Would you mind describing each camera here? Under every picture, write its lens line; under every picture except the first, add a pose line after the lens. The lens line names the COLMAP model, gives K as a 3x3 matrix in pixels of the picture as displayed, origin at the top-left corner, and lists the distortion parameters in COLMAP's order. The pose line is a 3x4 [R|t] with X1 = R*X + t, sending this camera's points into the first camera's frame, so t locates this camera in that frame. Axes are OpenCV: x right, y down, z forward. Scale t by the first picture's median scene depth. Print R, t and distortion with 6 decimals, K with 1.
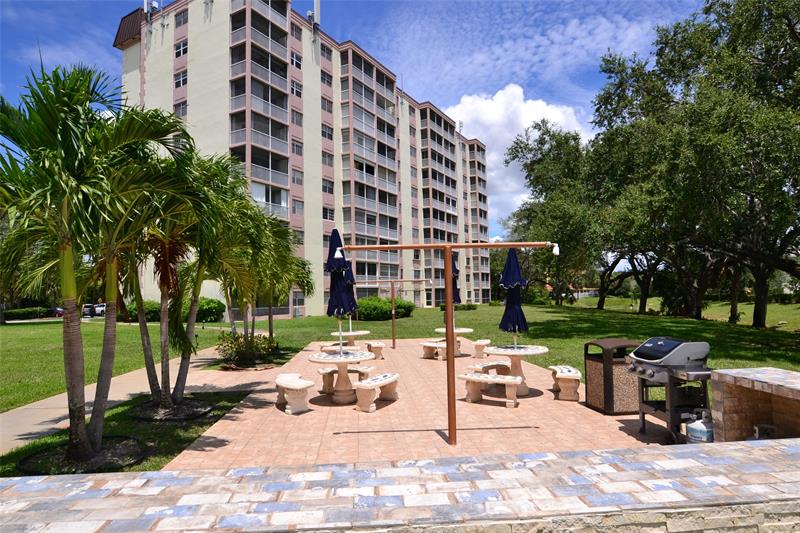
lens RADIAL K [[454.9, 0, 392.9], [0, 454.9, 261.2], [0, 0, 1]] dist [0.002833, 0.000720]
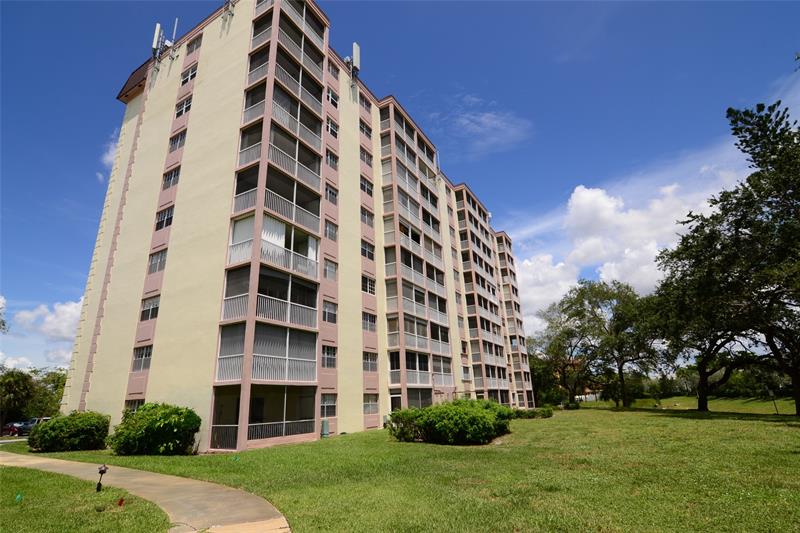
lens RADIAL K [[390.7, 0, 404.9], [0, 390.7, 269.3], [0, 0, 1]] dist [-0.013096, -0.000238]
pose [[0.999473, -0.015113, 0.028744, -0.079287], [0.021868, 0.967565, -0.251673, 0.027231], [-0.024009, 0.252169, 0.967385, 0.295853]]
